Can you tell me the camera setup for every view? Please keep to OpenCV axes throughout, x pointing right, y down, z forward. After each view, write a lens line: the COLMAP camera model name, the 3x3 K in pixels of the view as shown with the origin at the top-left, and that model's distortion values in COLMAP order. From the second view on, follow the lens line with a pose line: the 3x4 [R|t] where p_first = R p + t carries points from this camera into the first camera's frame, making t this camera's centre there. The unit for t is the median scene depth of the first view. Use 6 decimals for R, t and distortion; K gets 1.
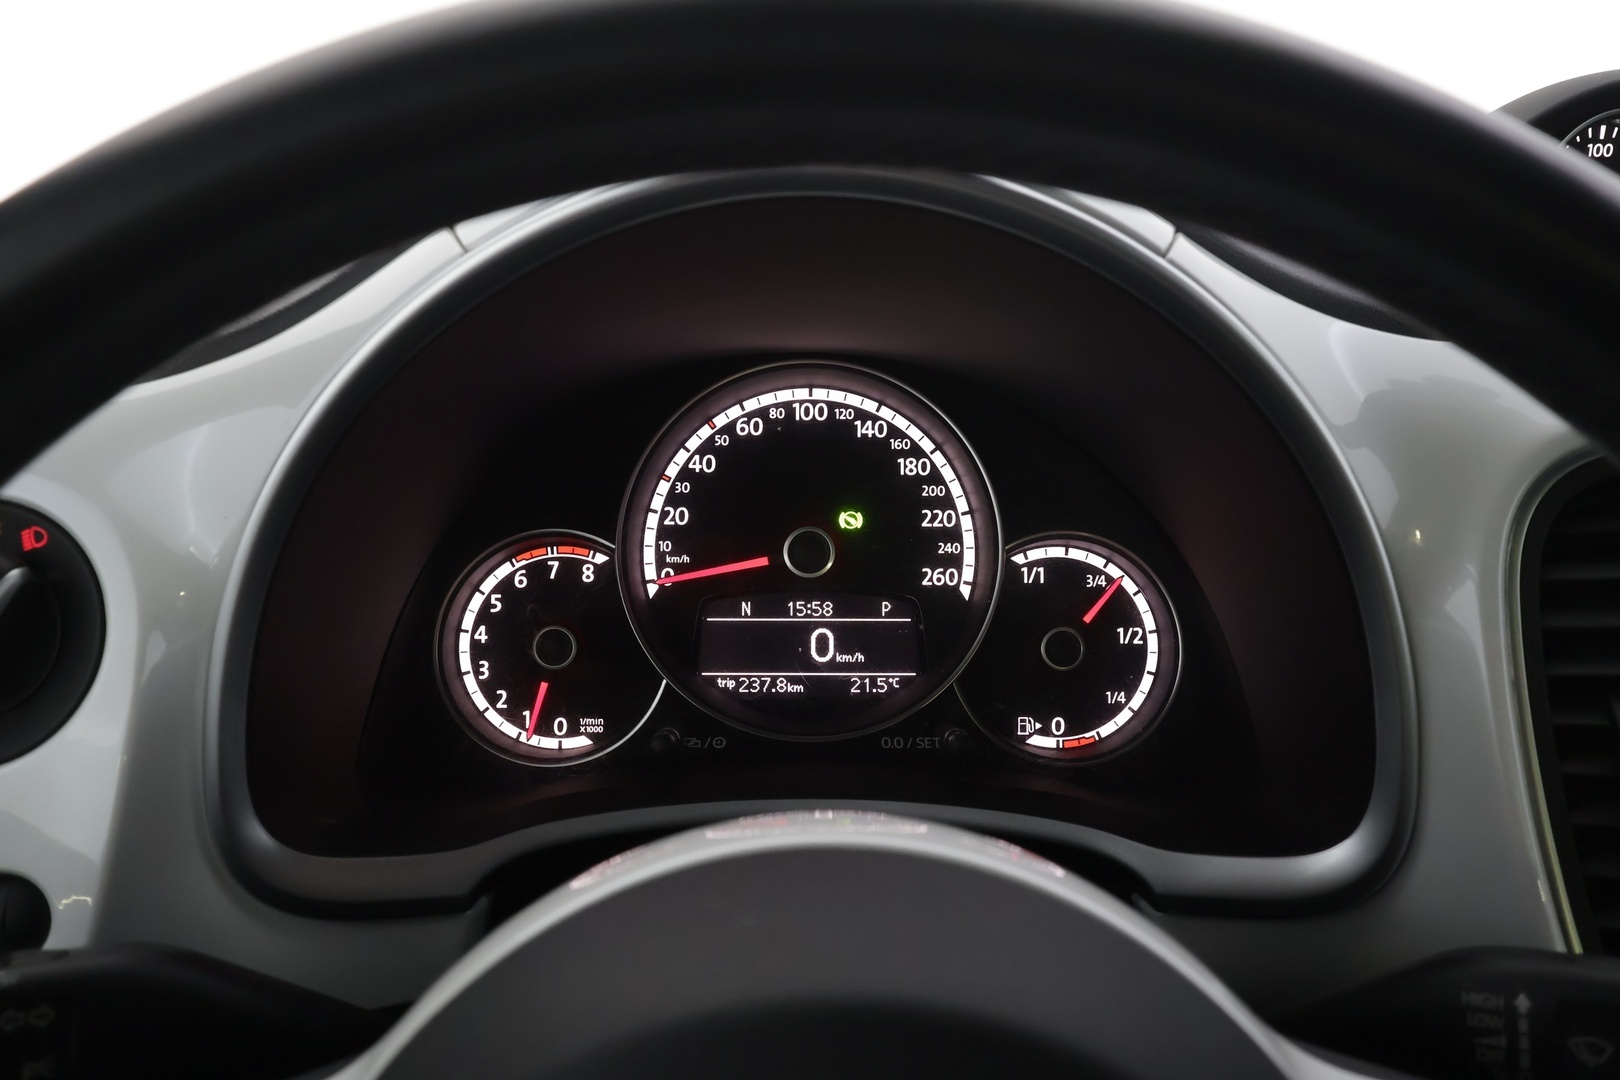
lens RADIAL K [[1269.3, 0, 807.3], [0, 1269.3, 545.8], [0, 0, 1]] dist [-0.000772, 0.013385]
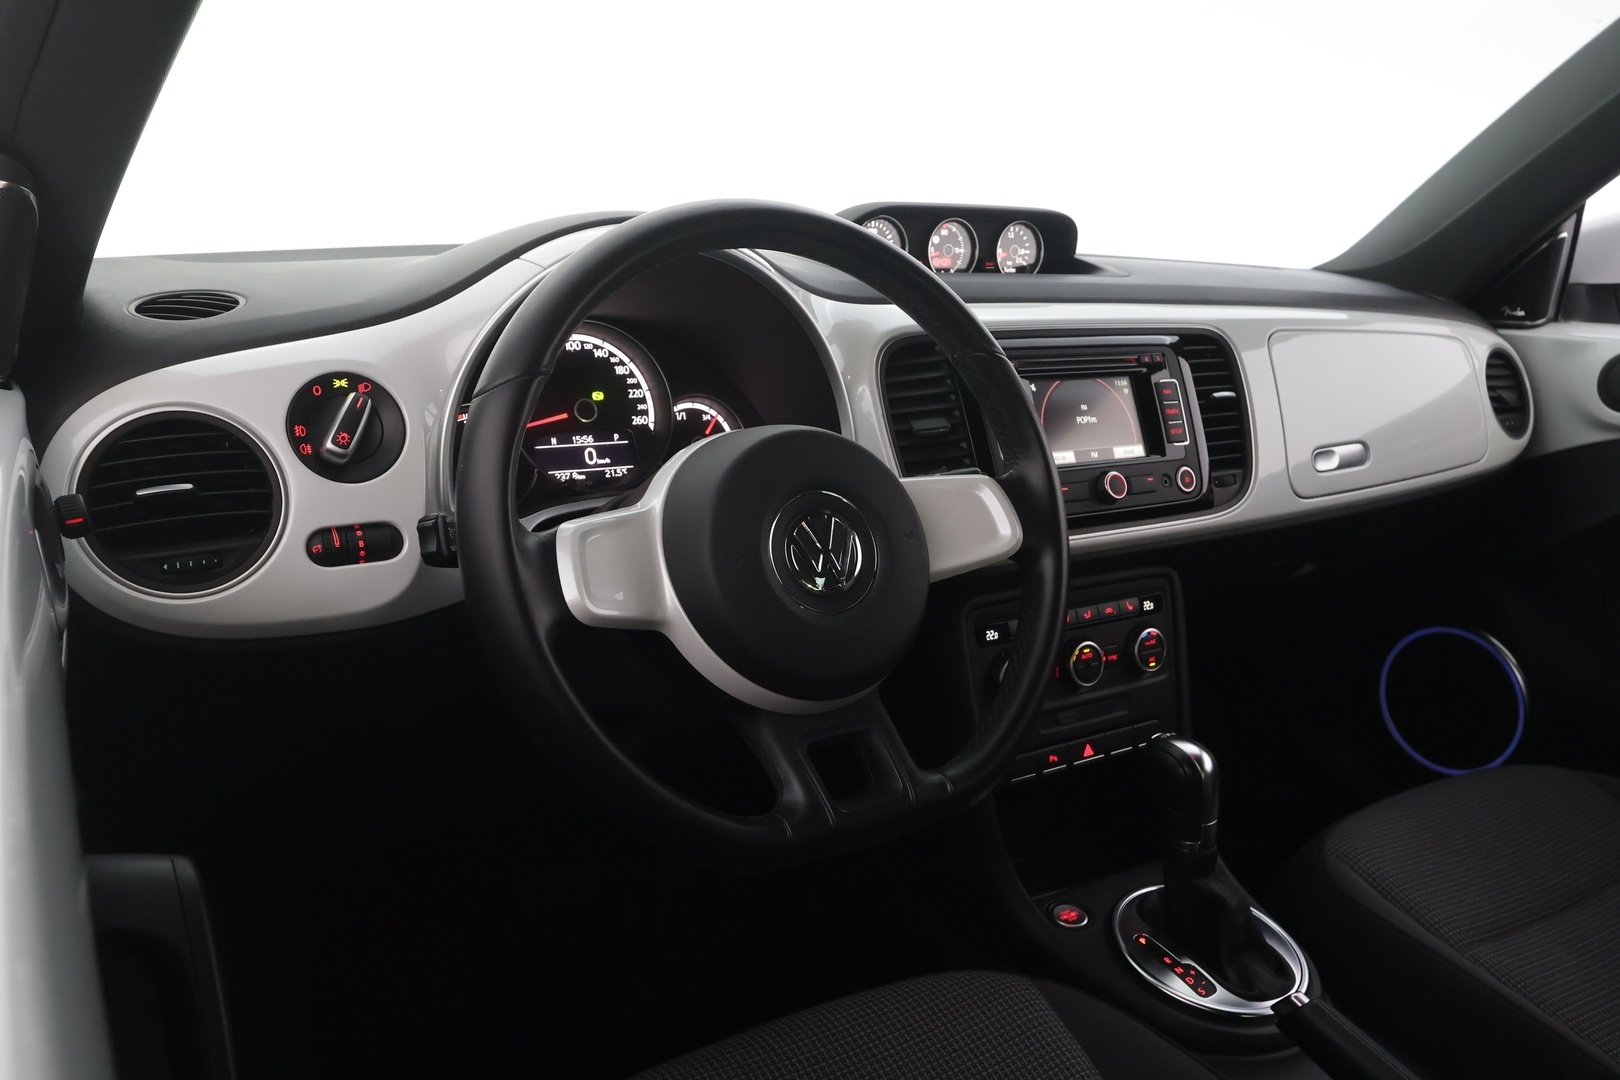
lens RADIAL K [[1269.3, 0, 807.4], [0, 1269.3, 545.2], [0, 0, 1]] dist [-0.000772, 0.013385]
pose [[0.851714, -0.103979, 0.513587, -0.782926], [0.106339, 0.994018, 0.024896, 0.212263], [-0.513104, 0.033410, 0.857676, -0.989486]]
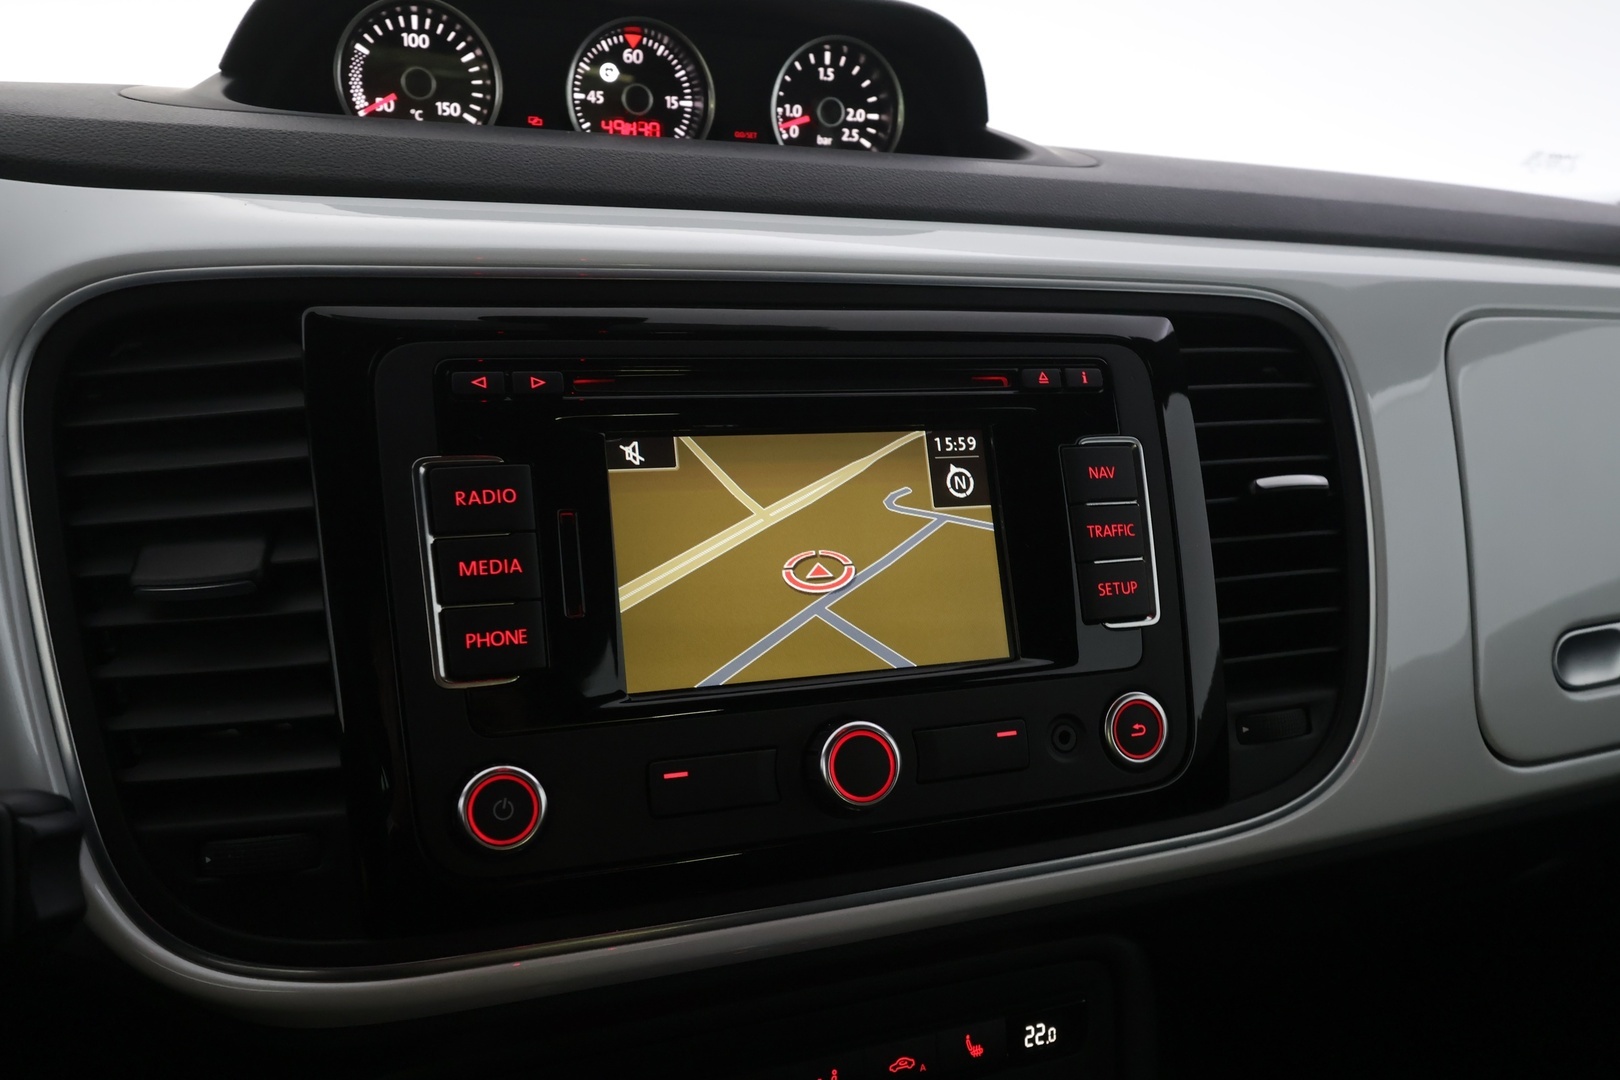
lens RADIAL K [[1269.3, 0, 805.7], [0, 1269.3, 545.3], [0, 0, 1]] dist [-0.000772, 0.013385]
pose [[0.939467, -0.052189, 0.338641, 0.532061], [0.048969, 0.998637, 0.018053, 0.084701], [-0.339122, -0.000377, 0.940742, -0.055284]]
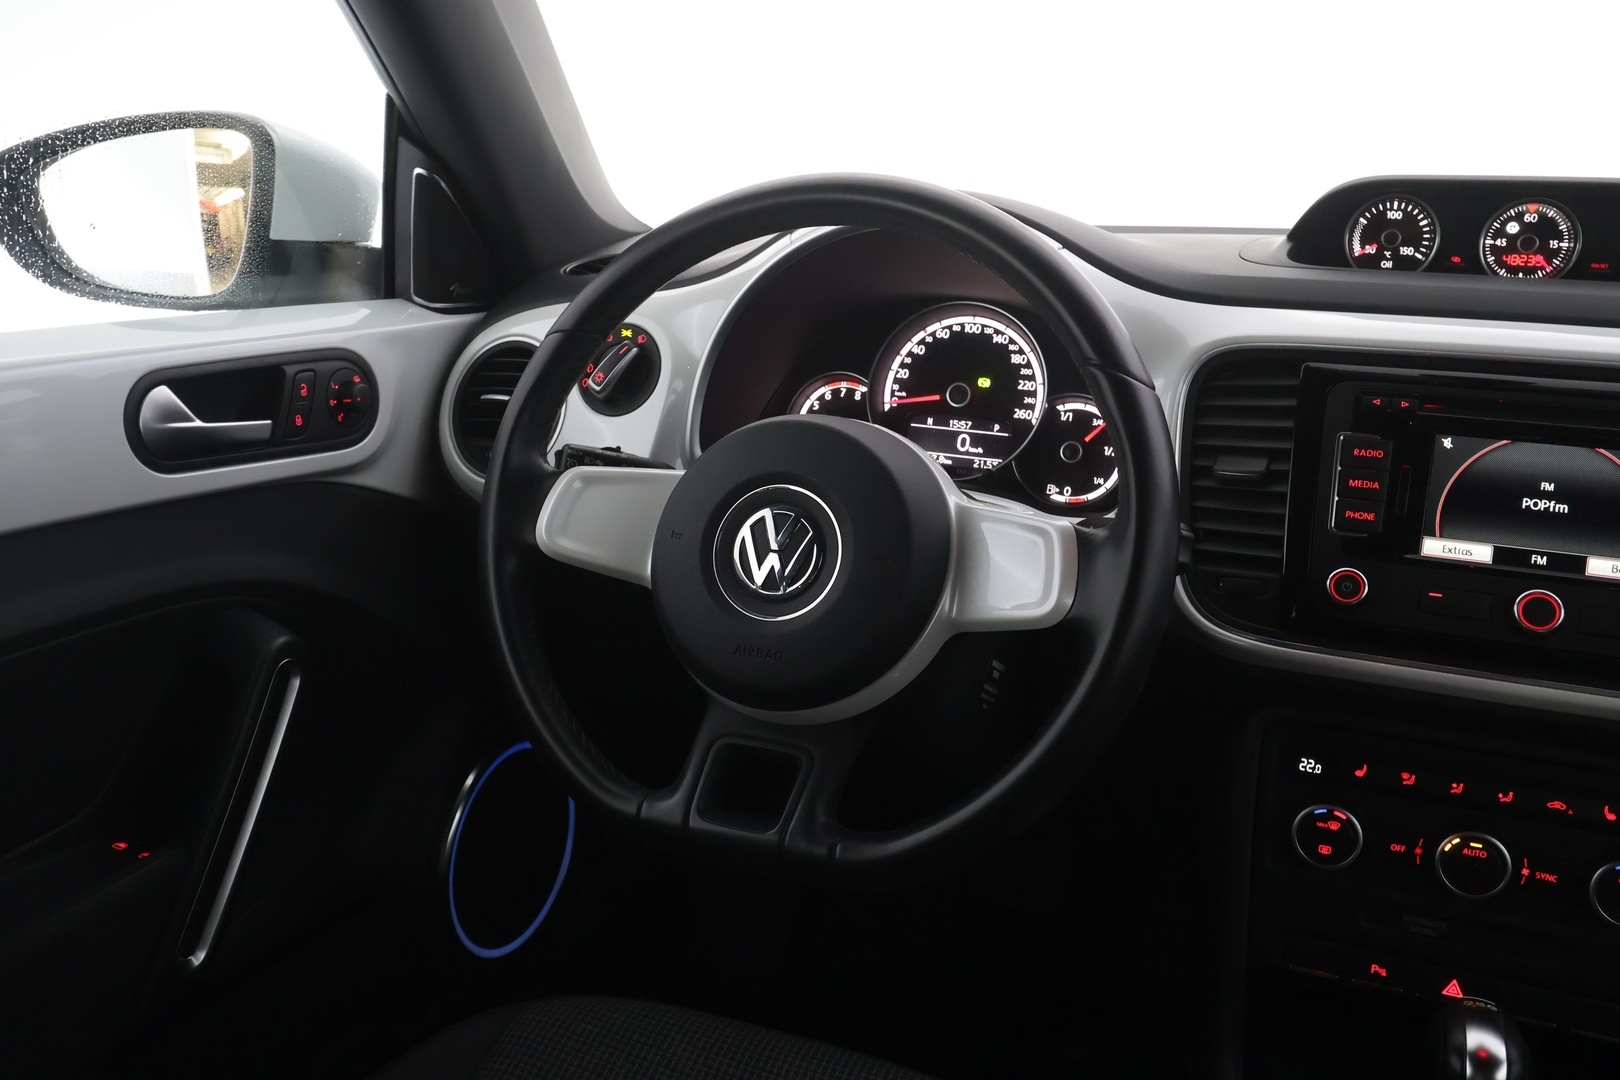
lens RADIAL K [[1269.3, 0, 813.6], [0, 1269.3, 545.9], [0, 0, 1]] dist [-0.000772, 0.013385]
pose [[0.923104, 0.129844, -0.361966, 0.554232], [-0.123849, 0.991502, 0.039823, 0.192984], [0.364061, 0.008068, 0.931340, -0.996770]]
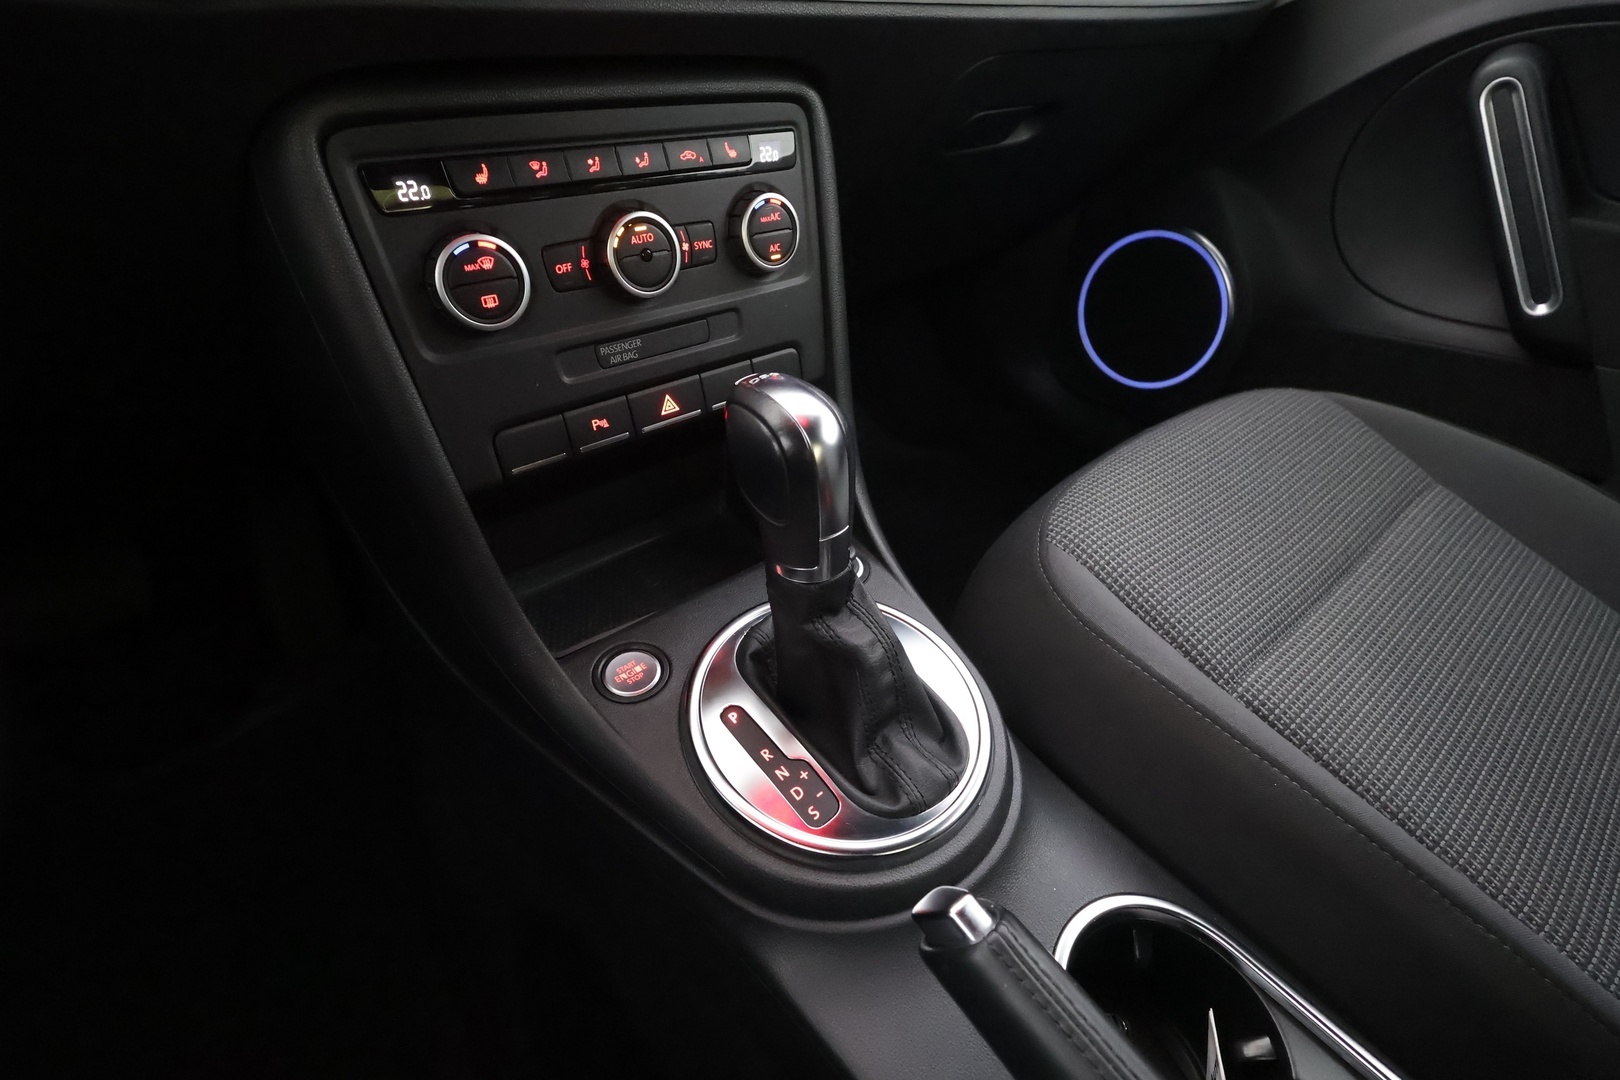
lens RADIAL K [[745.7, 0, 811.7], [0, 745.7, 539.9], [0, 0, 1]] dist [-0.000171, 0.000950]
pose [[0.771440, -0.352021, 0.530058, 0.410991], [0.134142, 0.904280, 0.405319, 0.510196], [-0.622002, -0.241576, 0.744818, -0.032188]]
